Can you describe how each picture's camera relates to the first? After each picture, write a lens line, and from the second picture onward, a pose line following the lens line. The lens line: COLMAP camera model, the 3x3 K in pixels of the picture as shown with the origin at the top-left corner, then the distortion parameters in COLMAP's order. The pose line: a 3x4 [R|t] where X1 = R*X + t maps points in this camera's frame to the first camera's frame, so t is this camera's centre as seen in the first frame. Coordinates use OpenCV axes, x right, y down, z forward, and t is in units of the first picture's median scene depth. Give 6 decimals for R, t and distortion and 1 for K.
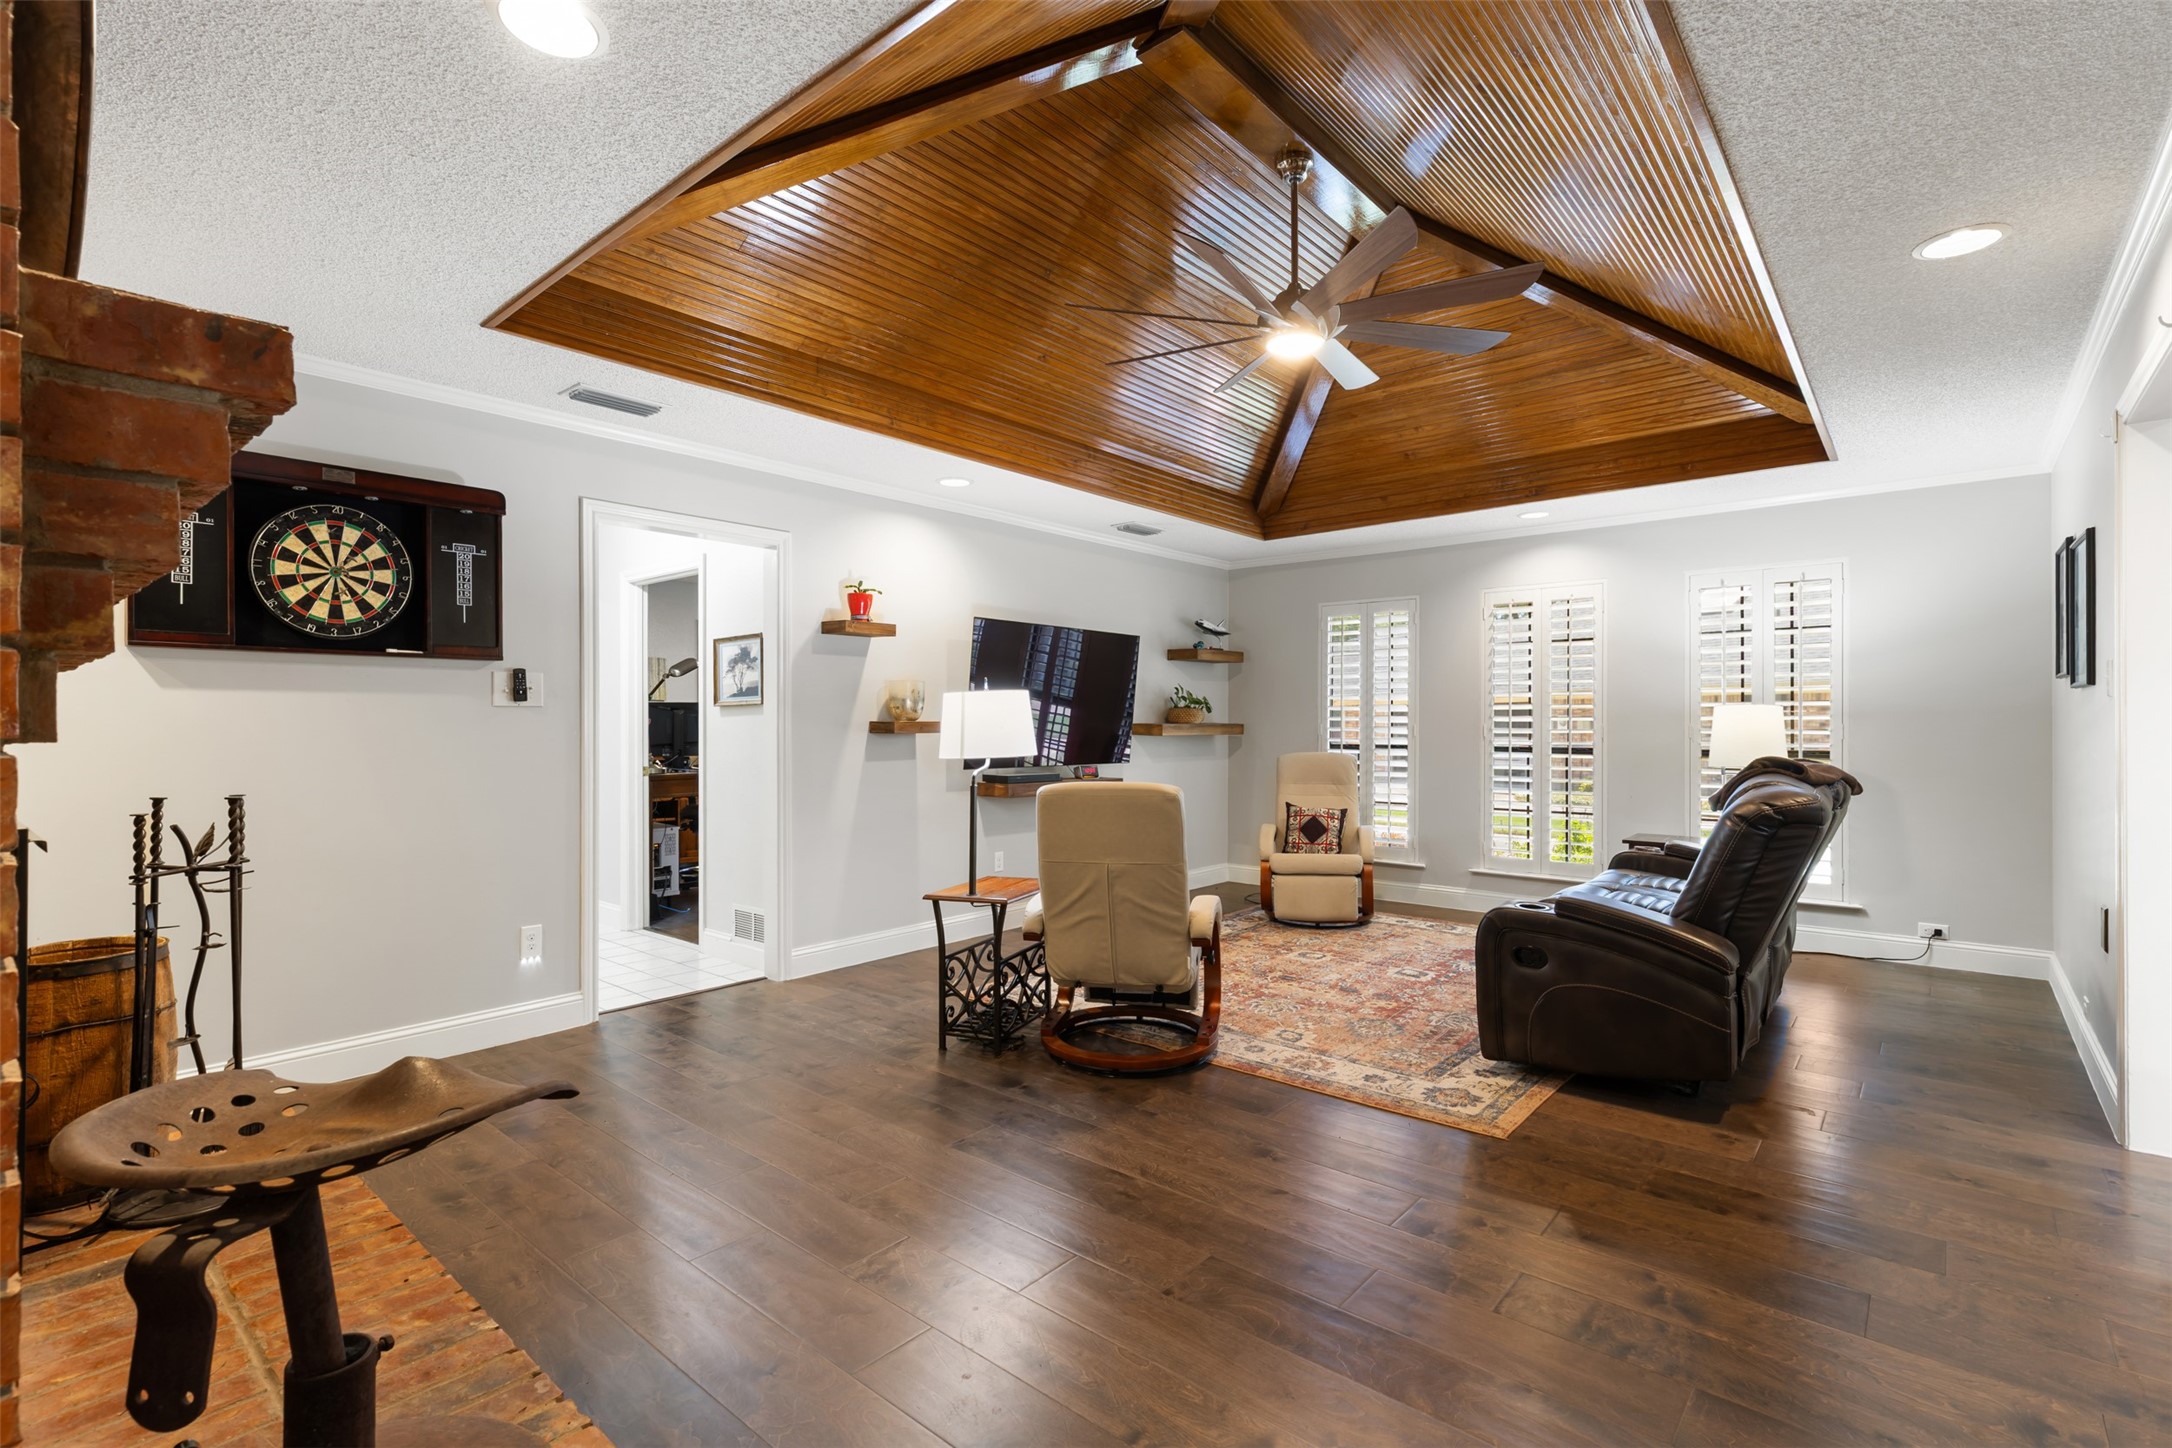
lens RADIAL K [[978.4, 0, 1078.0], [0, 978.4, 730.2], [0, 0, 1]] dist [0.003078, -0.000454]
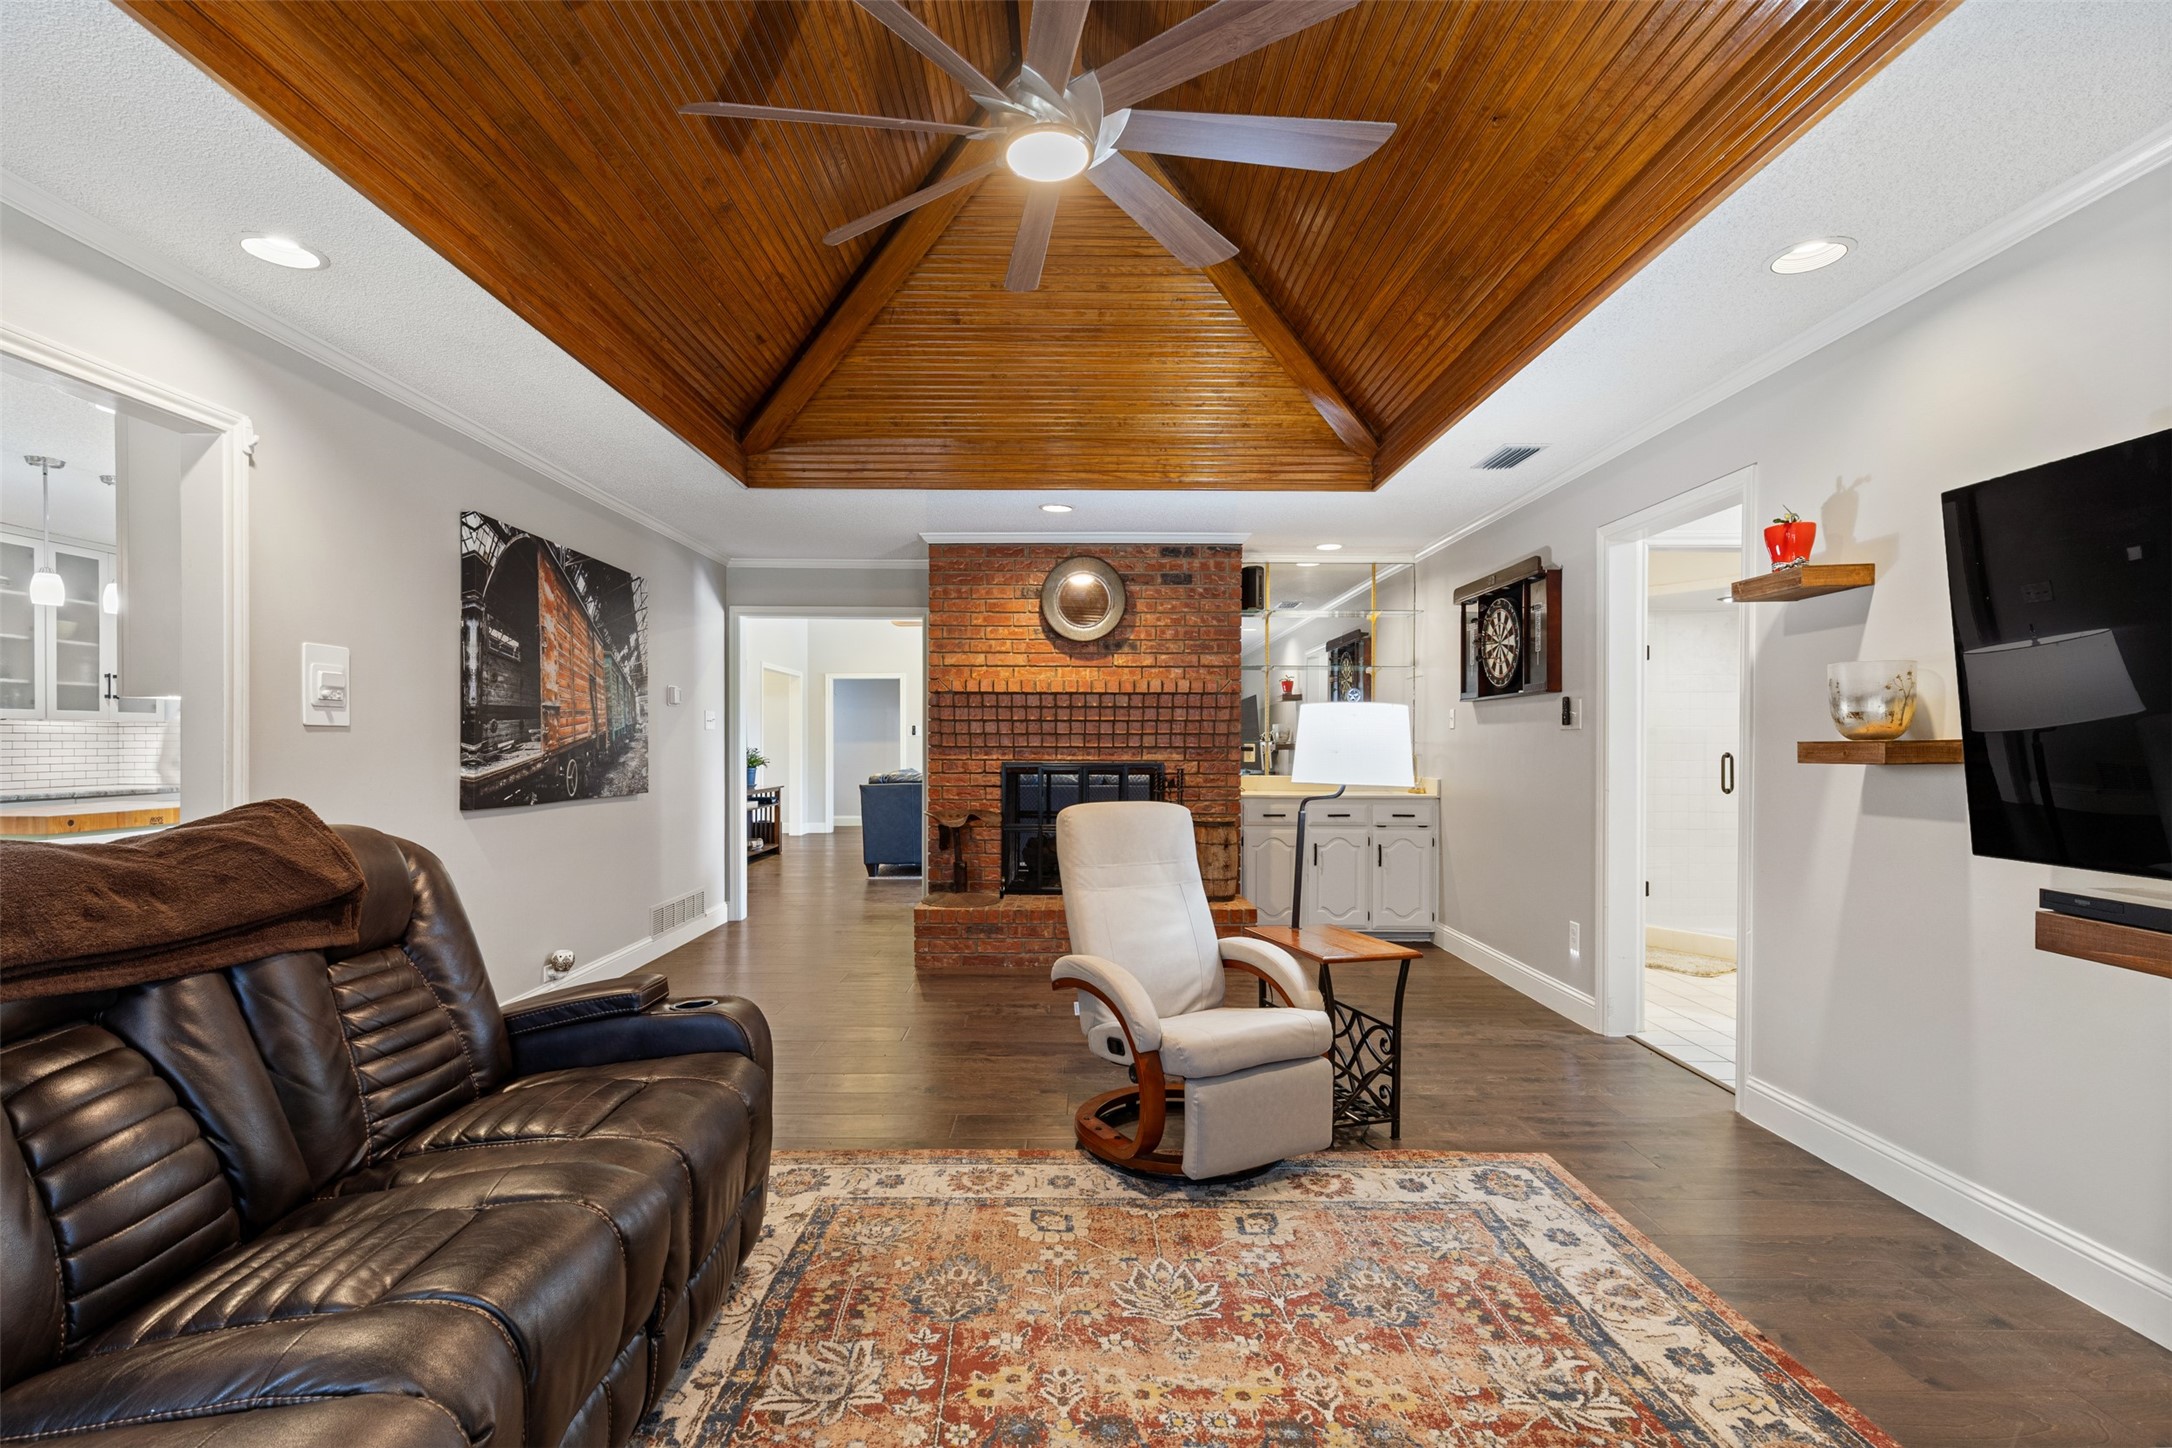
lens RADIAL K [[973.5, 0, 1086.5], [0, 973.5, 752.5], [0, 0, 1]] dist [0.002404, 0.000346]
pose [[-0.740413, 0.005380, -0.672131, 0.639154], [-0.003084, 0.999930, 0.011402, -0.008266], [0.672145, 0.010515, -0.740345, 1.504128]]
